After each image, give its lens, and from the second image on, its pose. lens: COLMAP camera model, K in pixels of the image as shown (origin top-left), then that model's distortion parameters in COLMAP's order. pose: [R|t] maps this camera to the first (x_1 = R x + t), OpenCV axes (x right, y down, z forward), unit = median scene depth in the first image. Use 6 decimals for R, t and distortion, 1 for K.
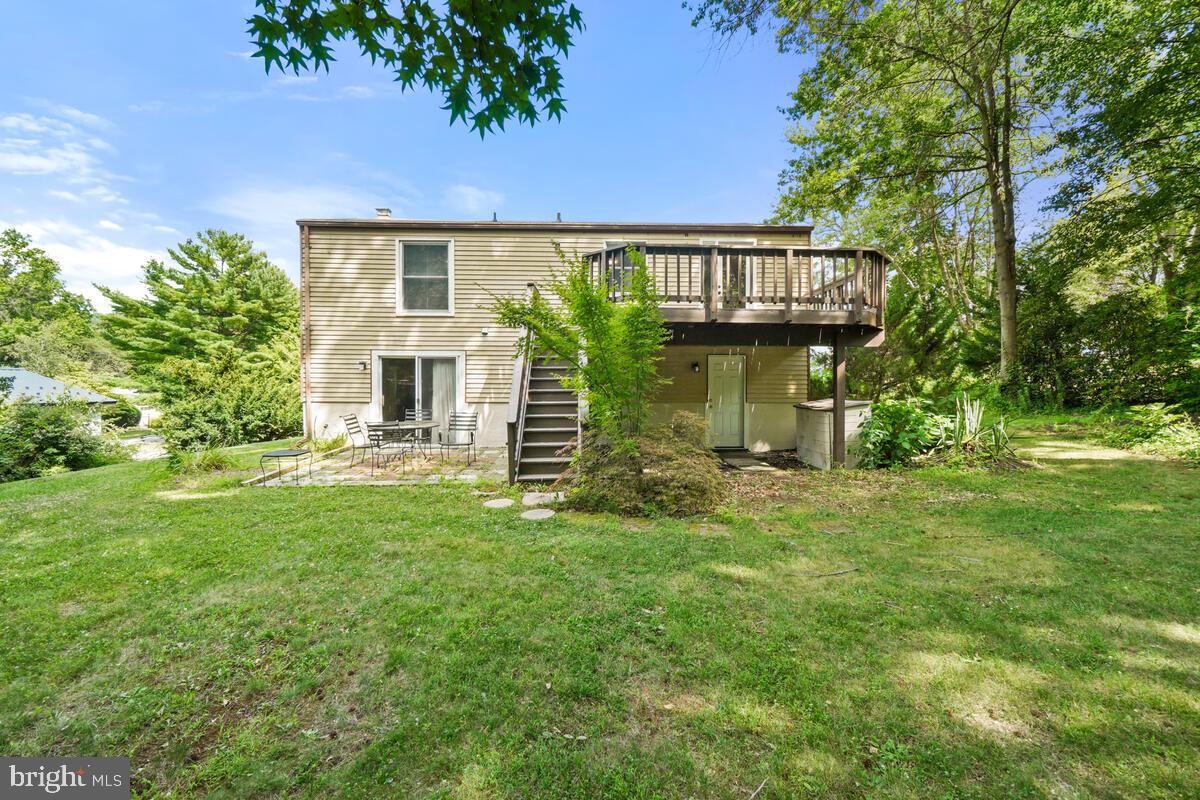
lens RADIAL K [[525.4, 0, 602.7], [0, 525.4, 399.2], [0, 0, 1]] dist [0.031761, -0.000032]
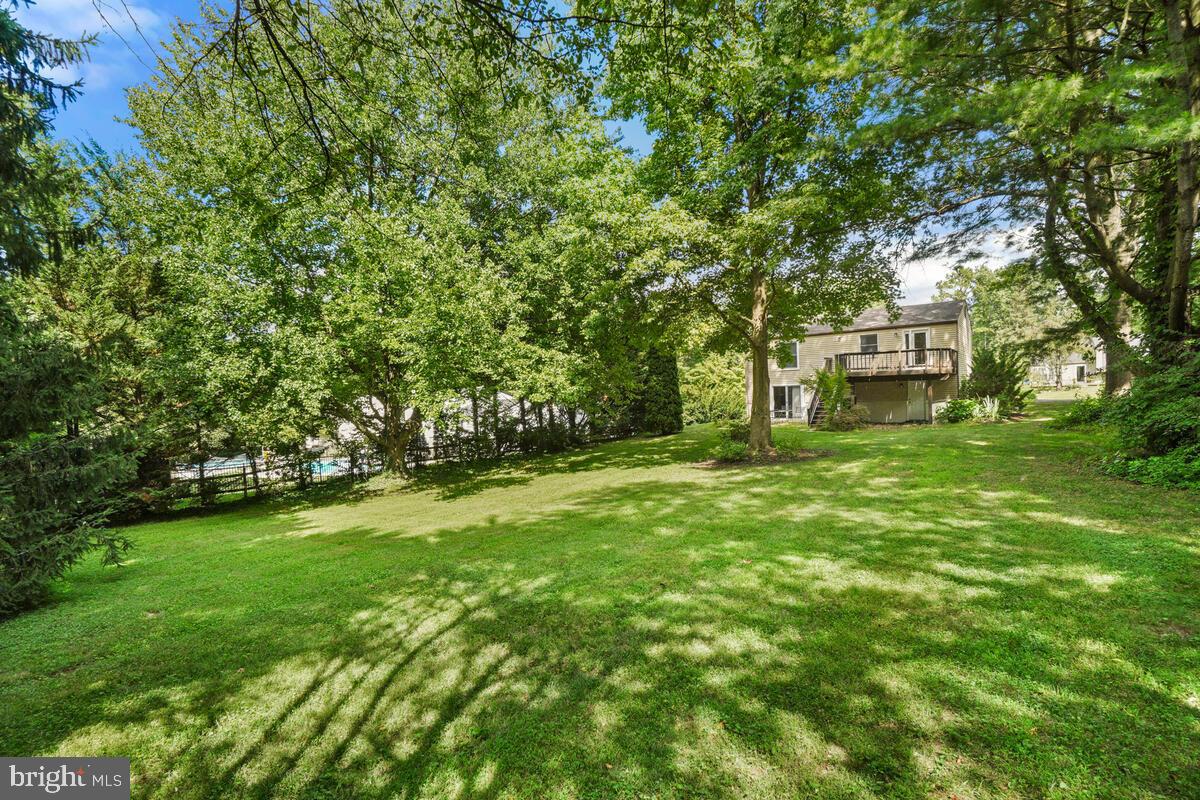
lens RADIAL K [[525.4, 0, 600.6], [0, 525.4, 400.4], [0, 0, 1]] dist [0.031761, -0.000032]
pose [[0.744354, -0.016145, -0.667590, 0.388664], [0.017474, 0.999836, -0.004697, -0.004576], [0.667557, -0.008169, 0.744514, -0.857107]]
